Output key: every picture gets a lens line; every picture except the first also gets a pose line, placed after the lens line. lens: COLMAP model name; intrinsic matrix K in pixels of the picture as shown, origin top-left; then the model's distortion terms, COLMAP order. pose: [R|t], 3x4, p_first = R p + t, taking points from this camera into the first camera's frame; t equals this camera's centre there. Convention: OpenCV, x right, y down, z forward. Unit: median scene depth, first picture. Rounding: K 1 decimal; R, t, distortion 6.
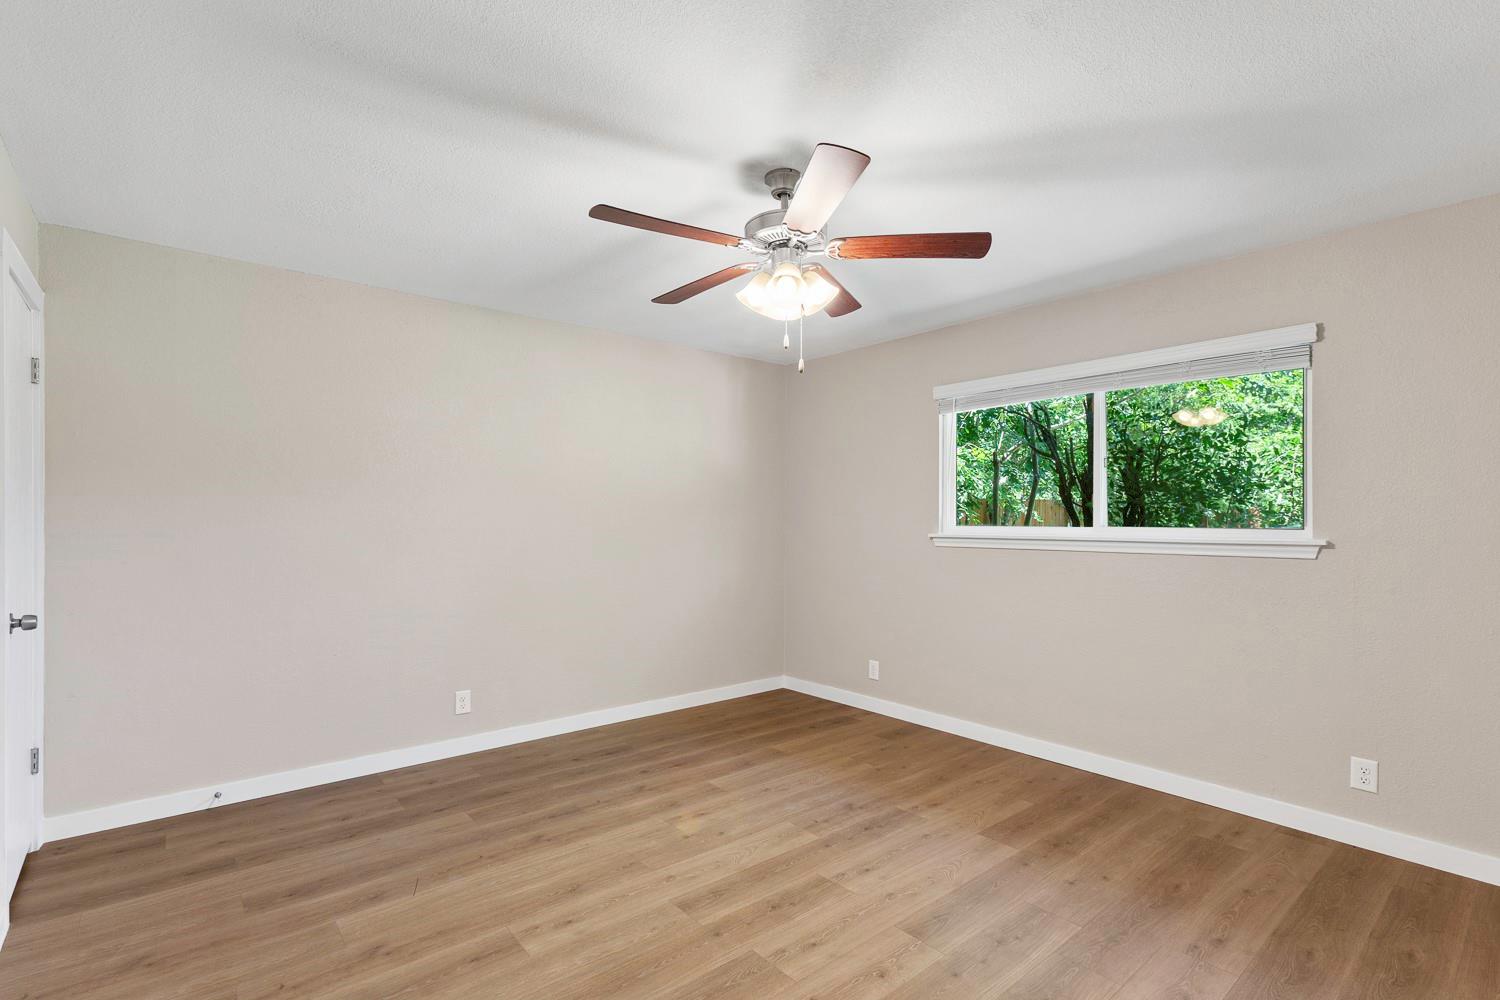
lens RADIAL K [[695.1, 0, 736.8], [0, 695.1, 499.1], [0, 0, 1]] dist [-0.014157, 0.012708]
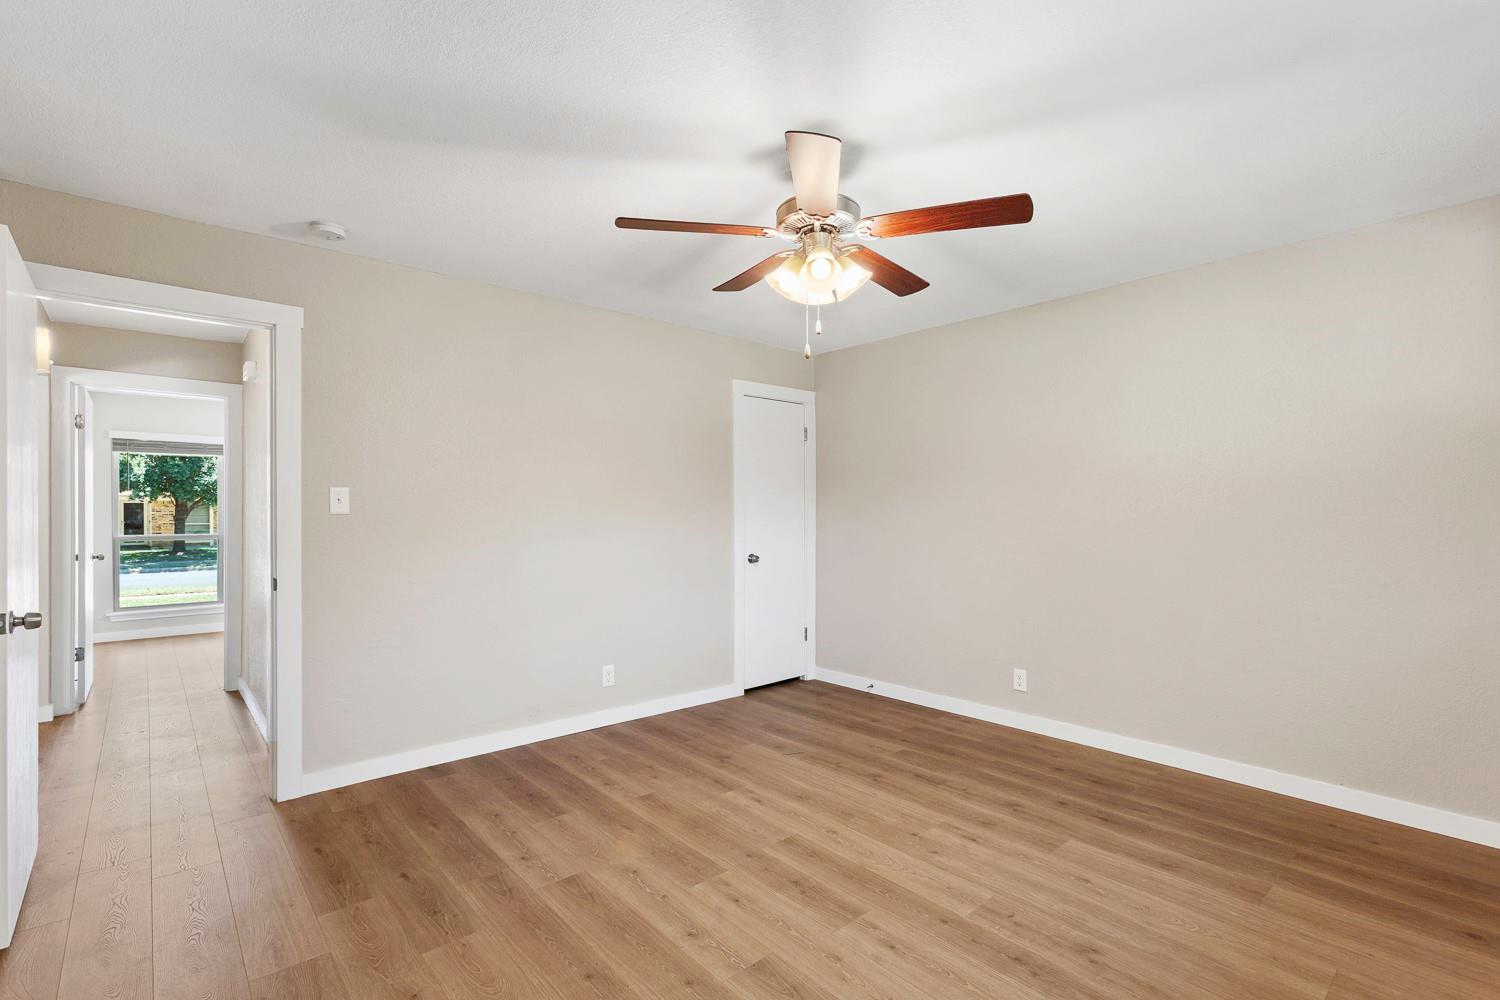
lens RADIAL K [[695.1, 0, 736.8], [0, 695.1, 499.1], [0, 0, 1]] dist [-0.014157, 0.012708]
pose [[0.006088, -0.022547, -0.999727, 0.827423], [0.033547, 0.999188, -0.022330, 0.030119], [0.999419, -0.033402, 0.006839, 0.697978]]
